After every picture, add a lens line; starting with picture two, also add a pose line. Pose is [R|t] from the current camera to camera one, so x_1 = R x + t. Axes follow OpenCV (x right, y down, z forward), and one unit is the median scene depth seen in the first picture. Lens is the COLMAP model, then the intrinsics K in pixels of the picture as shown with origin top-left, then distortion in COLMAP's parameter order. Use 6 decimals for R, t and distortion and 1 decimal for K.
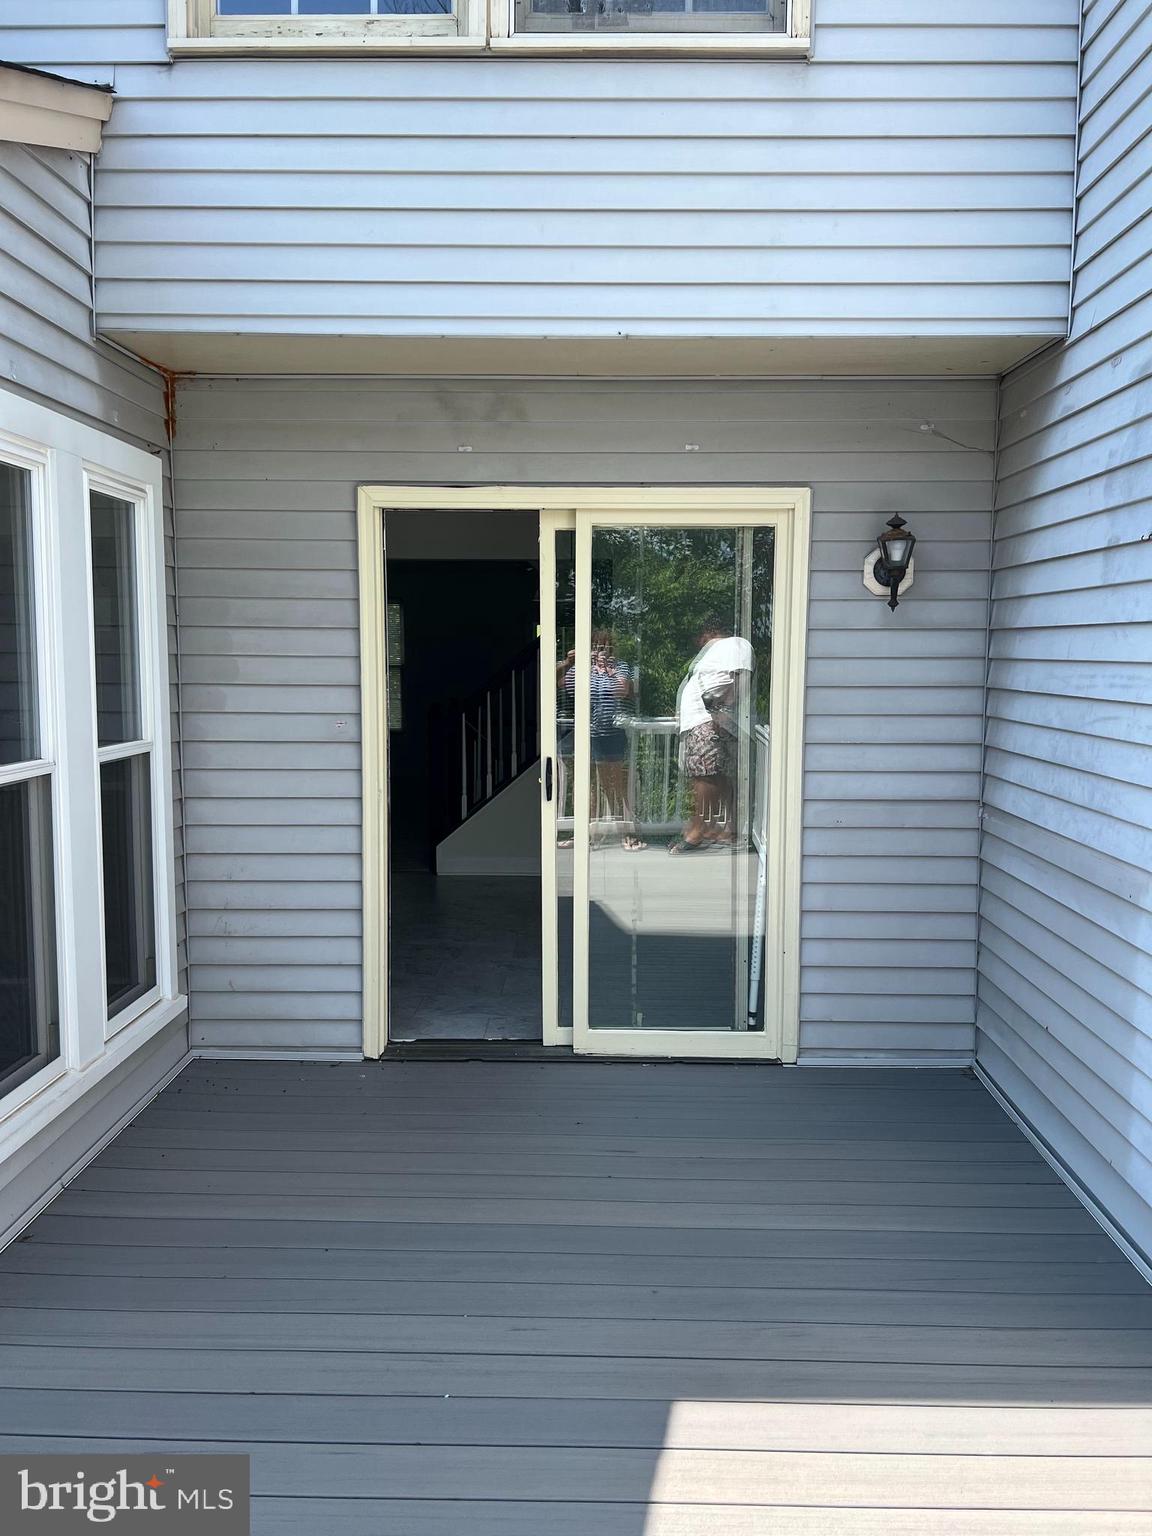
lens RADIAL K [[1151.5, 0, 583.9], [0, 1151.5, 759.7], [0, 0, 1]] dist [0.044358, -0.044678]
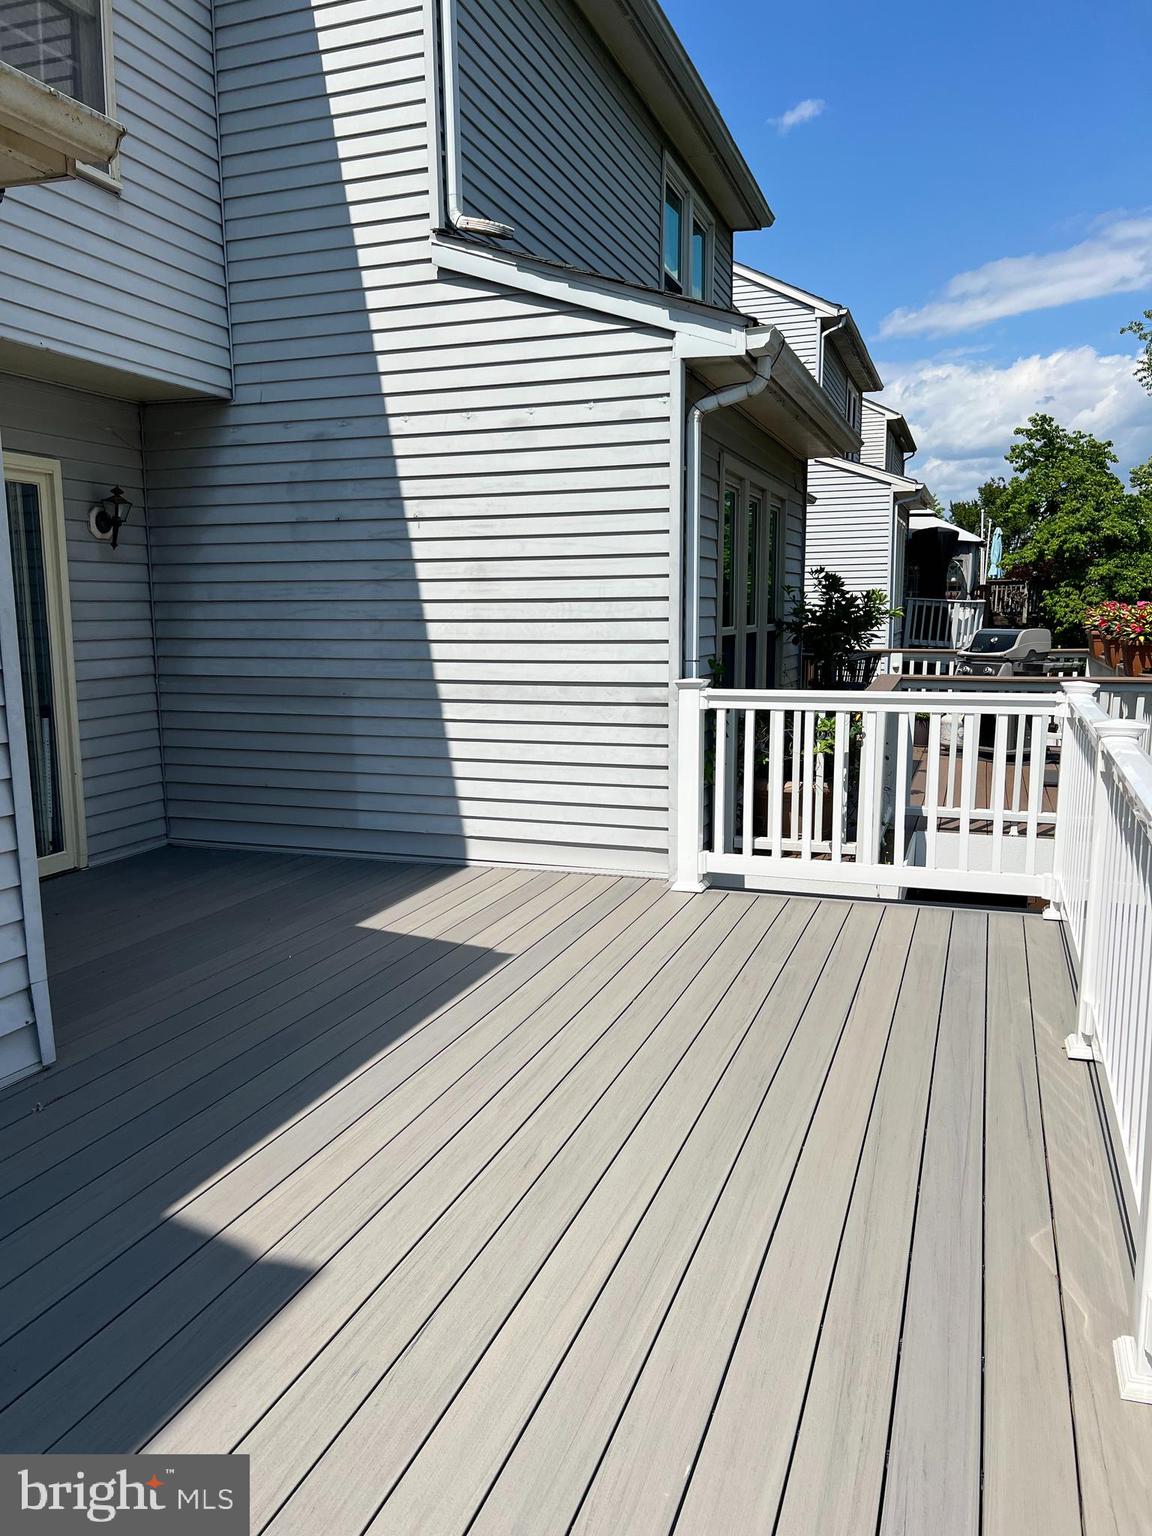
lens RADIAL K [[1151.5, 0, 575.9], [0, 1151.5, 773.4], [0, 0, 1]] dist [0.044358, -0.044678]
pose [[0.318832, -0.145292, 0.936609, -1.058823], [0.097683, 0.987956, 0.120005, 0.039120], [-0.942764, 0.053229, 0.329184, -0.055672]]
